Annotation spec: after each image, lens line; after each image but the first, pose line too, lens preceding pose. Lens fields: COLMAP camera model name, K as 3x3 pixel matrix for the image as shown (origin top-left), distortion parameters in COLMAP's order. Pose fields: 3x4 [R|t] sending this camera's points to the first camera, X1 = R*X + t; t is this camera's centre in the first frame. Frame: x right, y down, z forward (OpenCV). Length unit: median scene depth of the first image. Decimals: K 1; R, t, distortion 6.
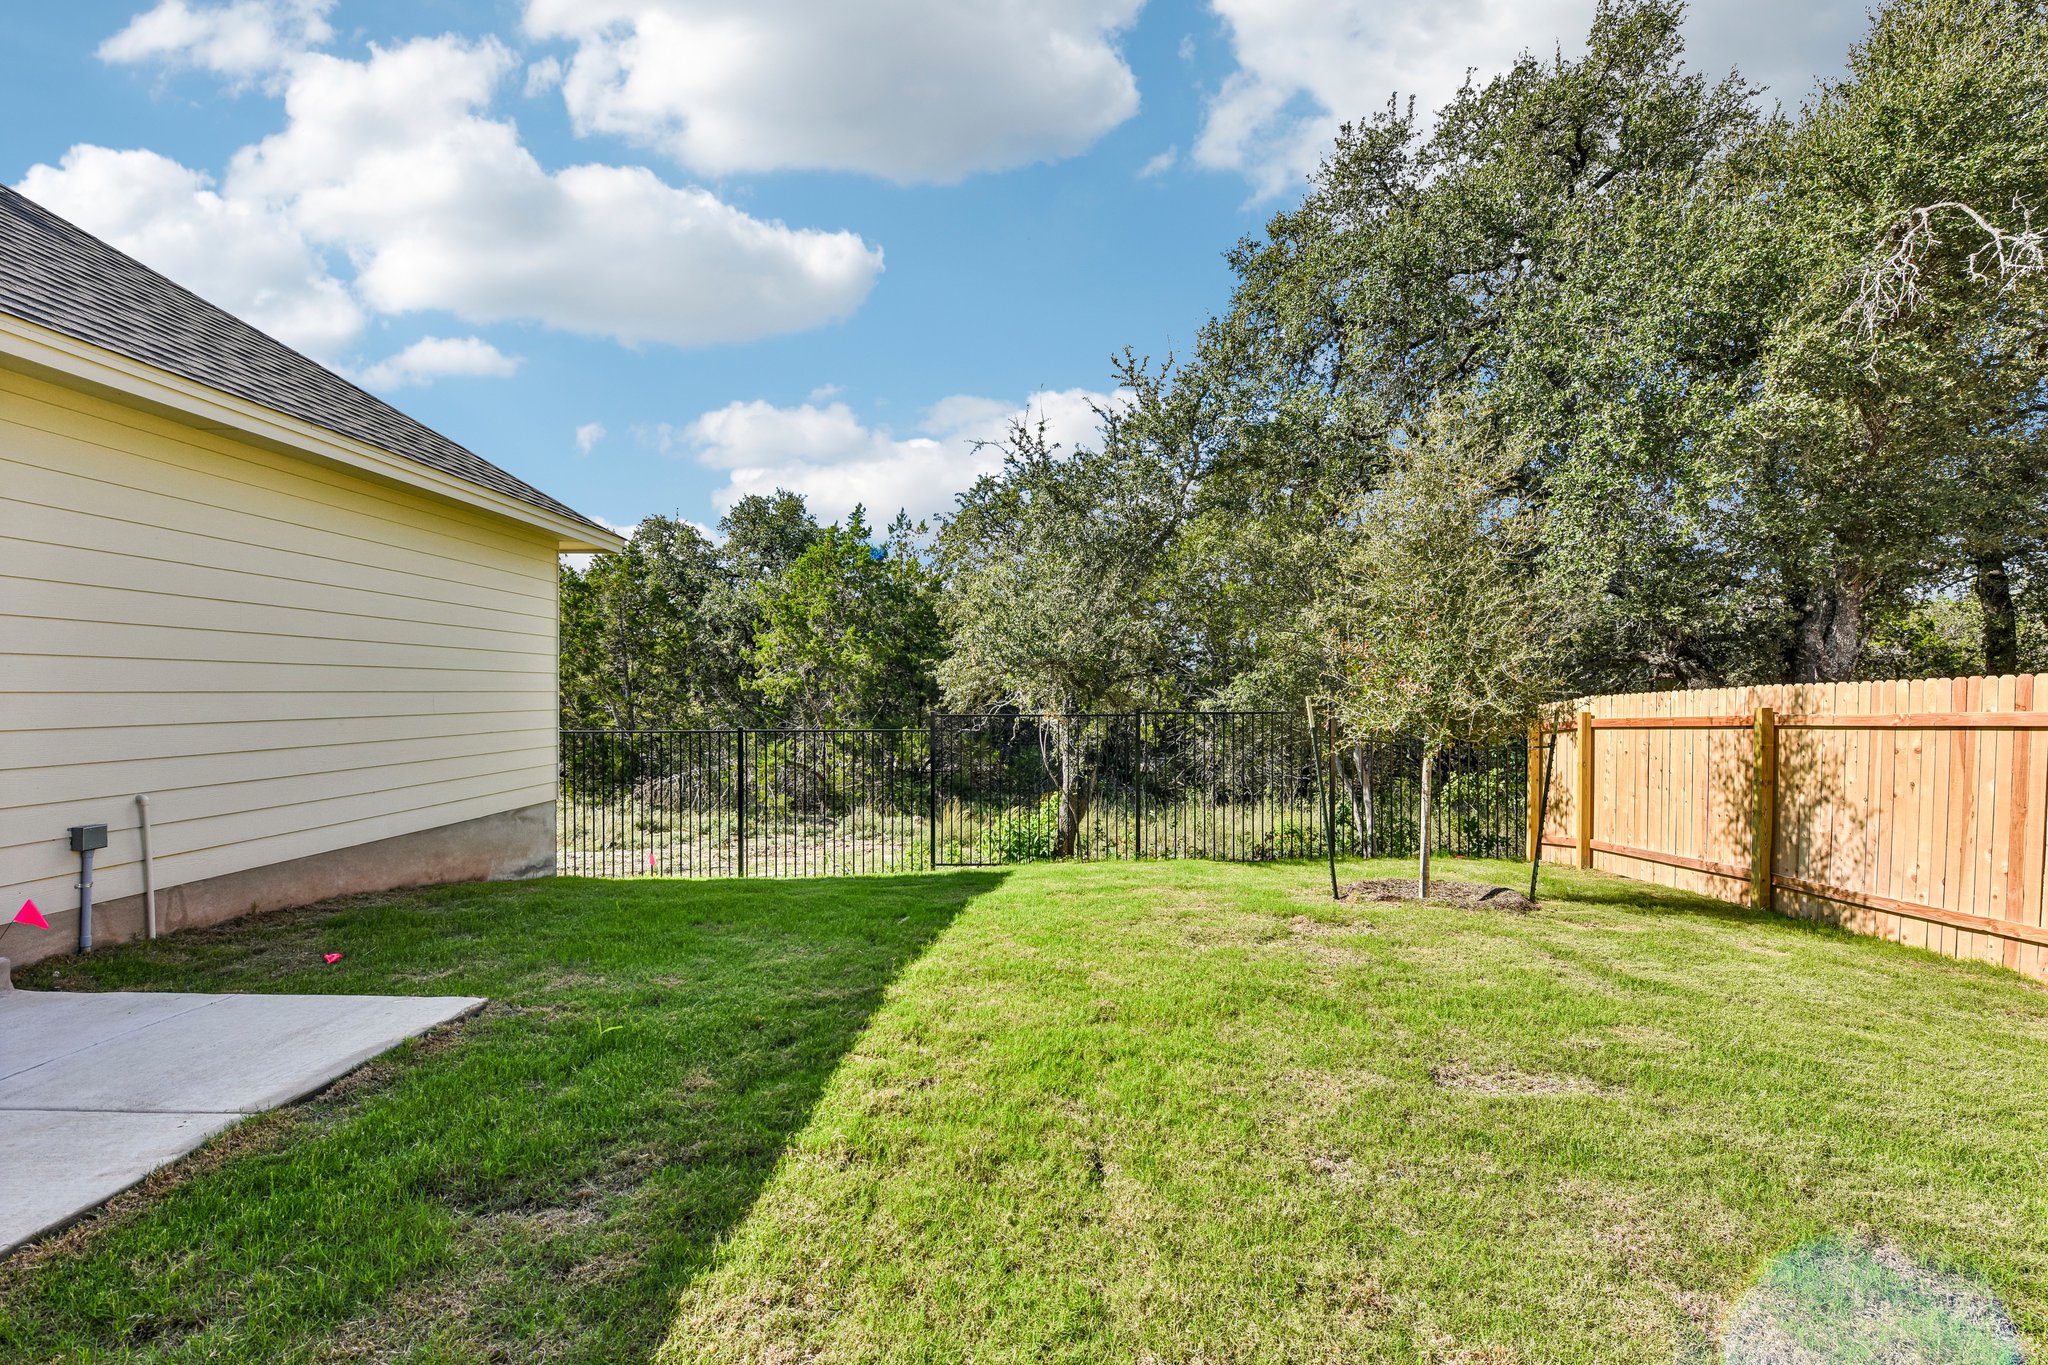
lens RADIAL K [[851.5, 0, 1024.7], [0, 851.5, 694.5], [0, 0, 1]] dist [-0.011372, -0.004585]
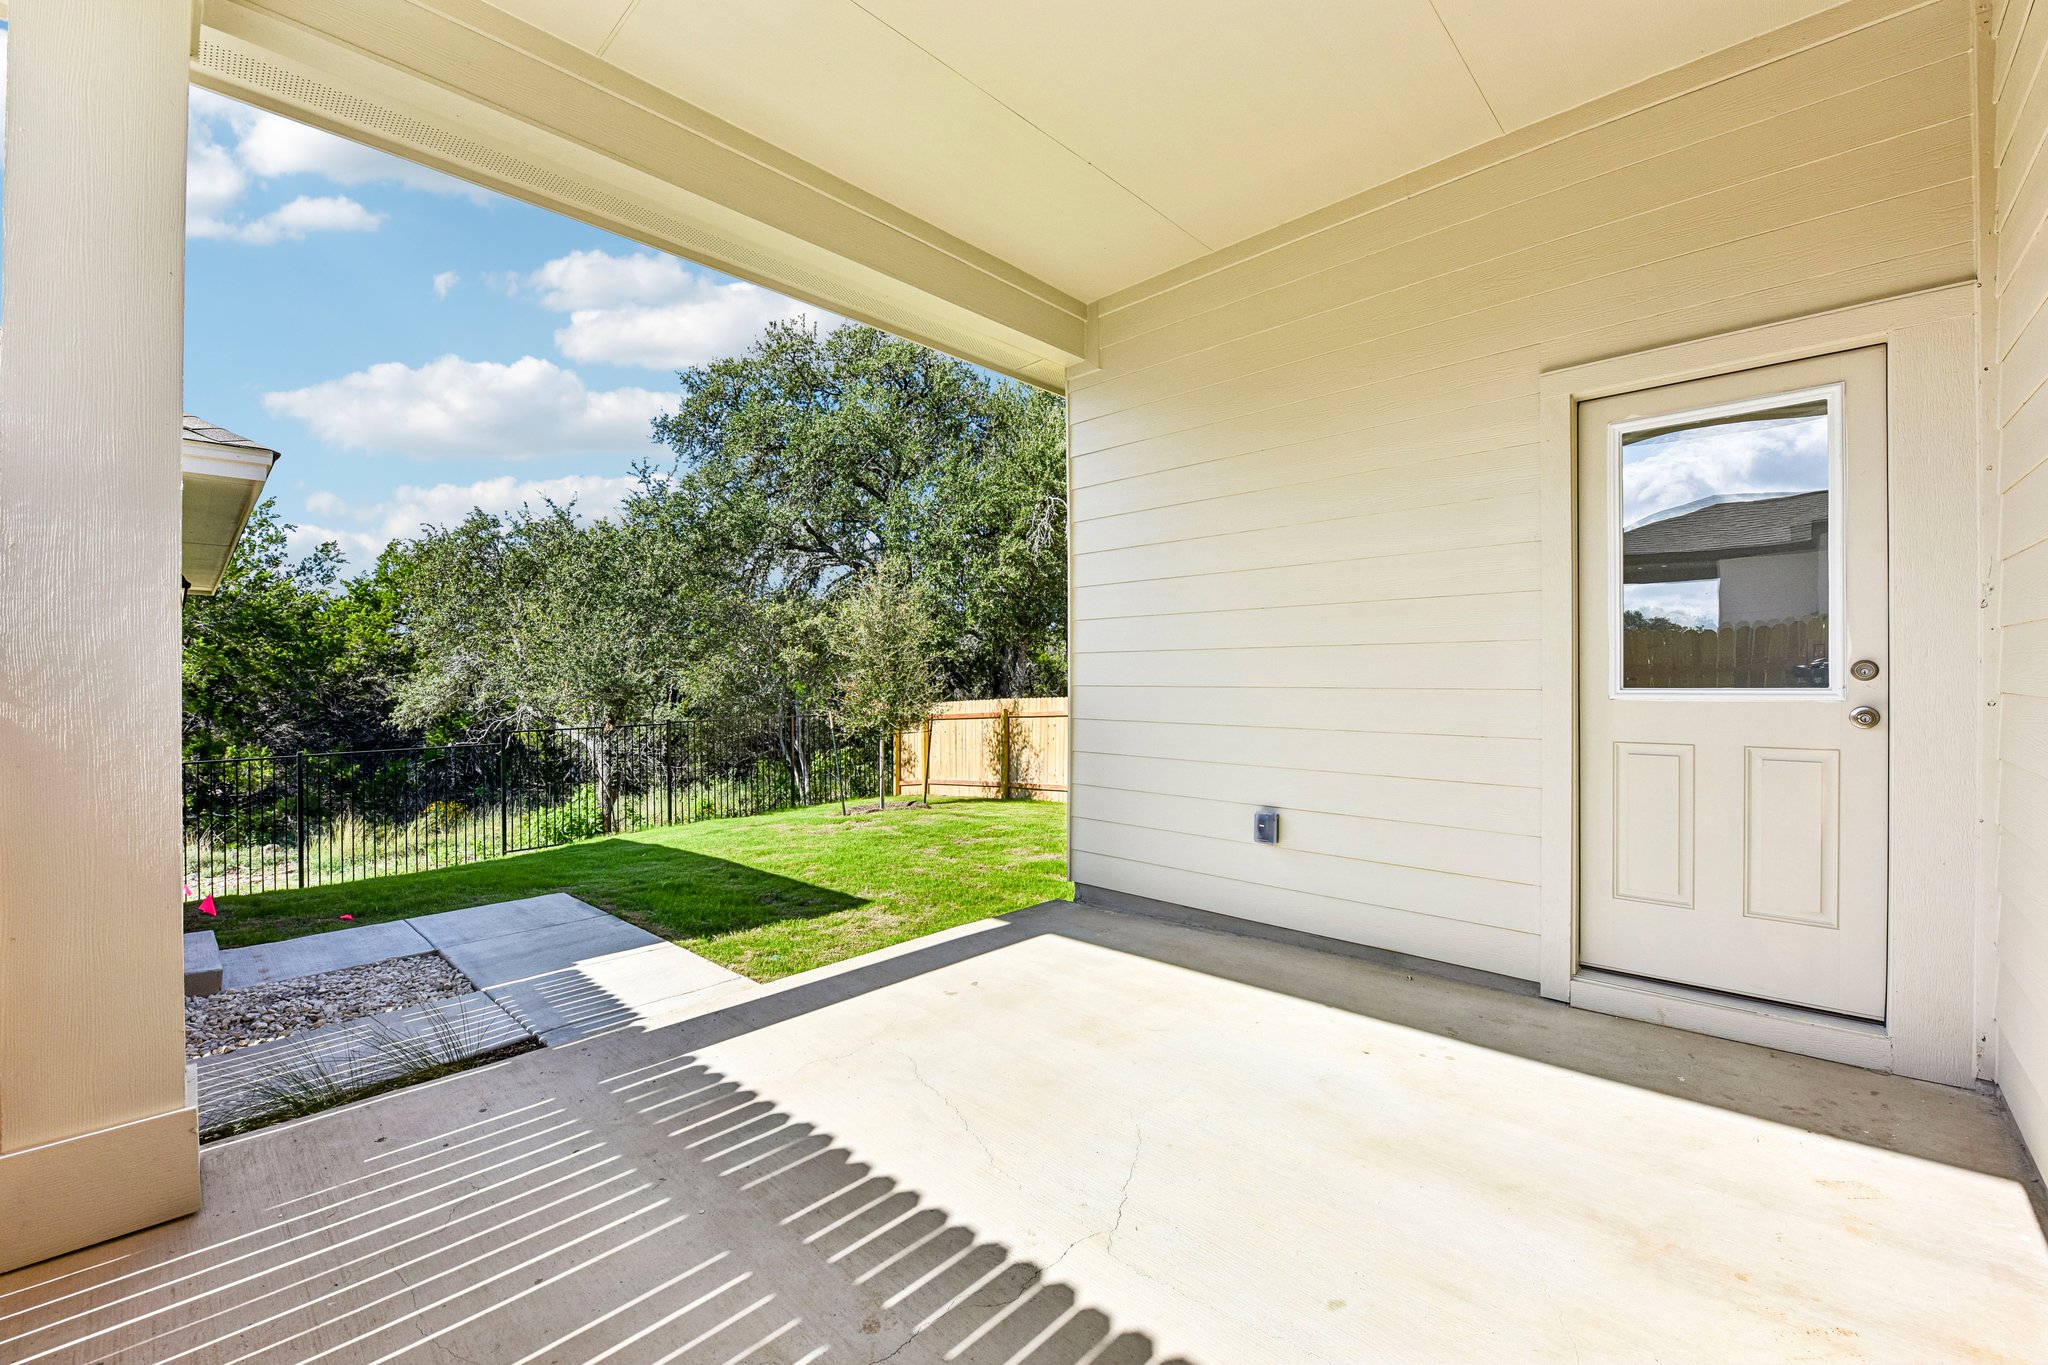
lens RADIAL K [[823.2, 0, 1032.7], [0, 823.2, 676.7], [0, 0, 1]] dist [-0.020030, -0.000262]
pose [[0.678368, -0.003983, 0.734711, -0.657309], [0.014397, 0.999865, -0.007872, -0.048544], [-0.734581, 0.015918, 0.678334, -0.528659]]
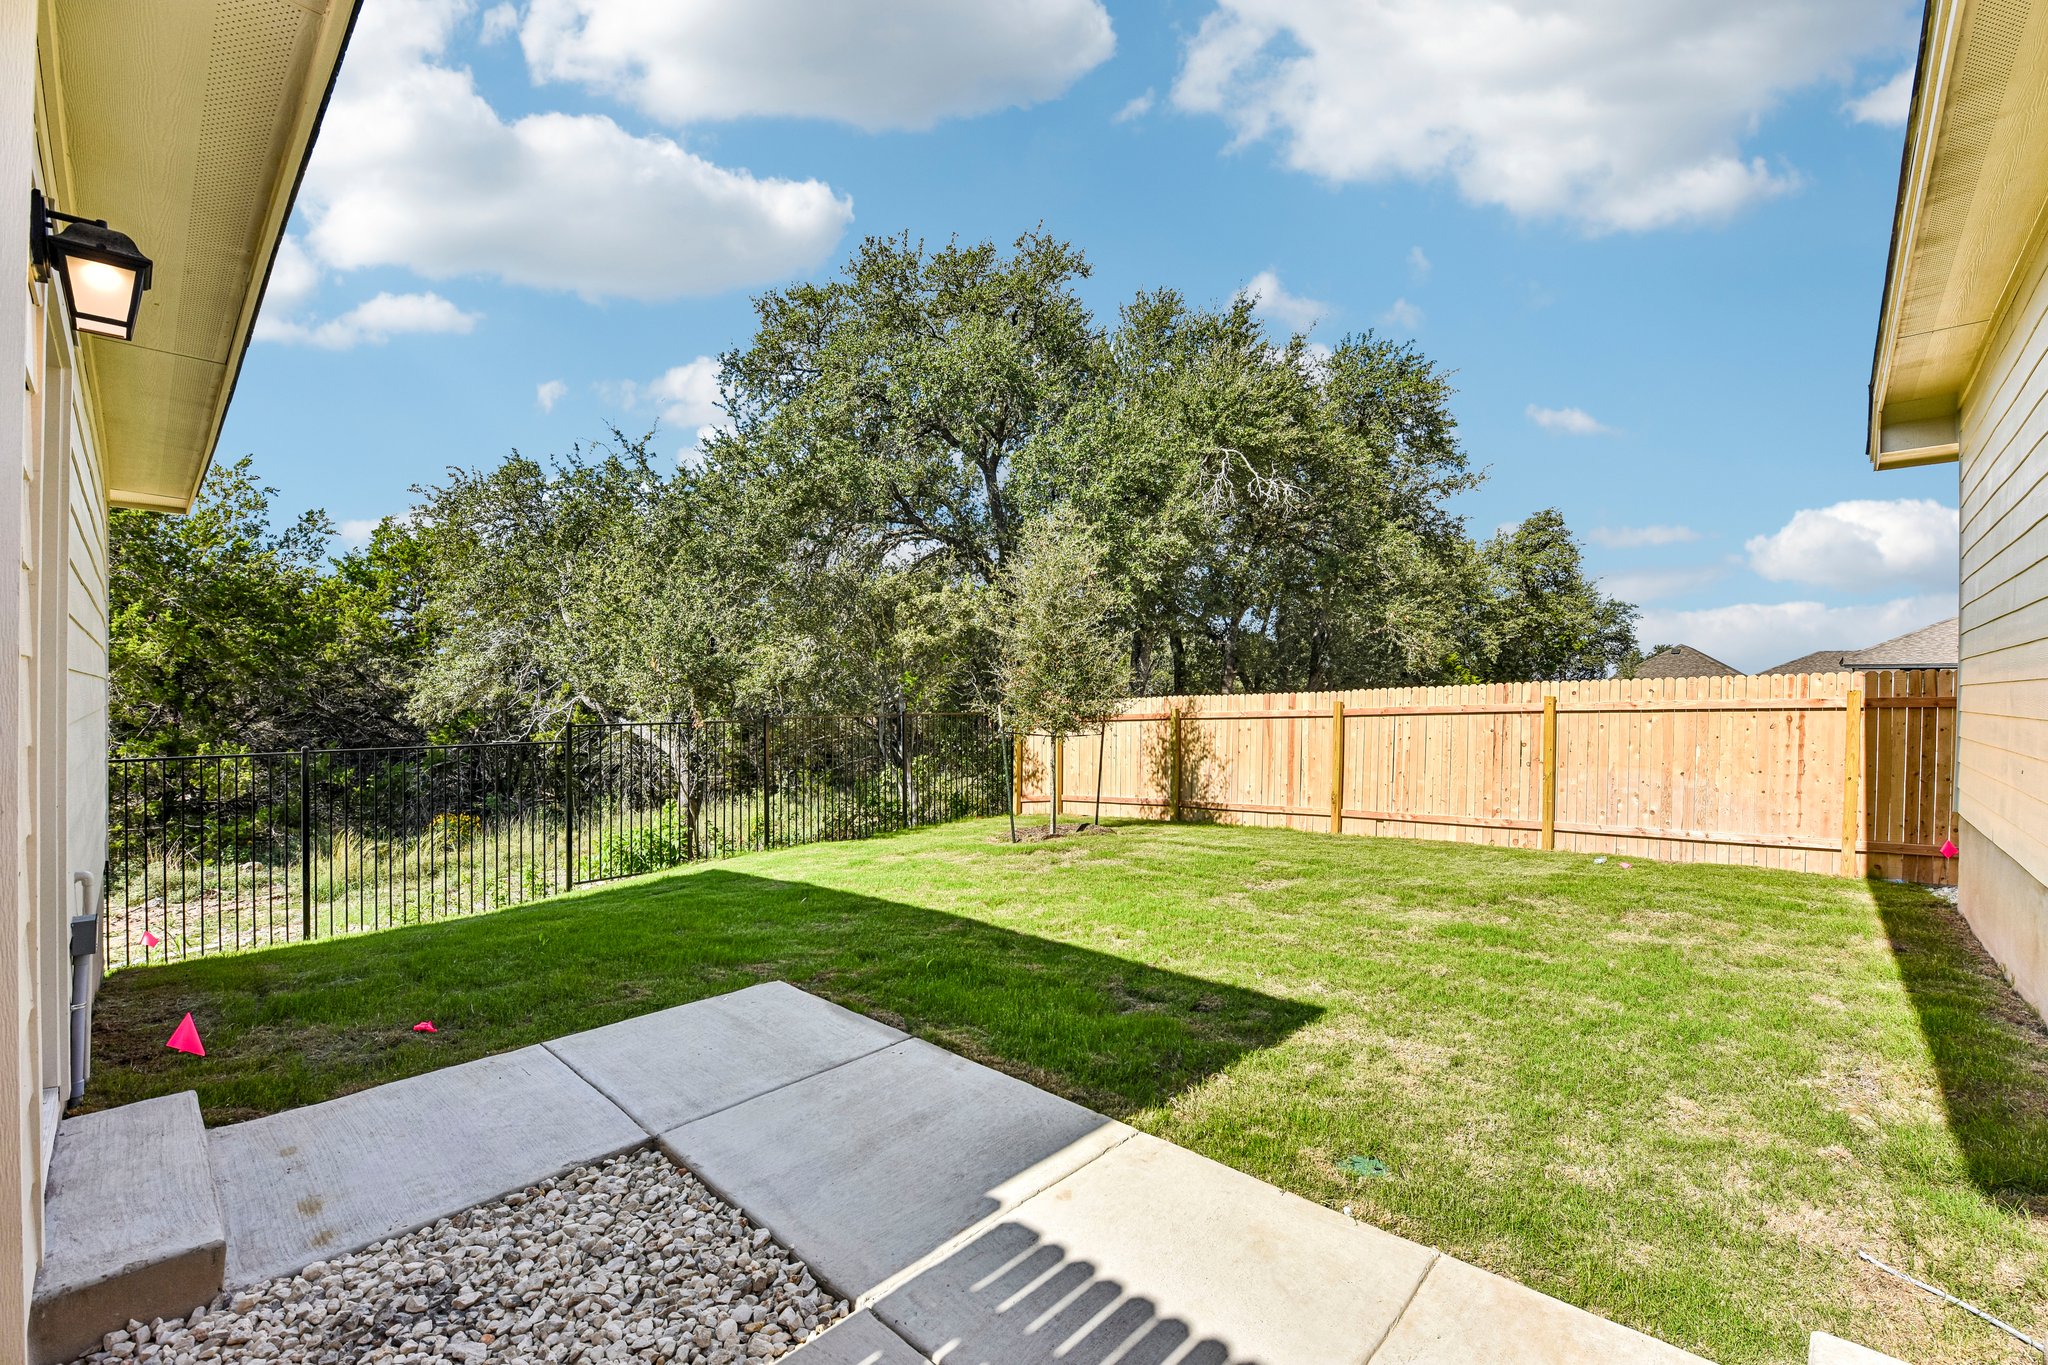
lens RADIAL K [[851.5, 0, 1024.7], [0, 851.5, 694.5], [0, 0, 1]] dist [-0.011372, -0.004585]
pose [[0.681355, 0.001021, 0.731953, -0.647068], [0.000093, 0.999999, -0.001482, -0.011081], [-0.731953, 0.001077, 0.681354, -0.008174]]
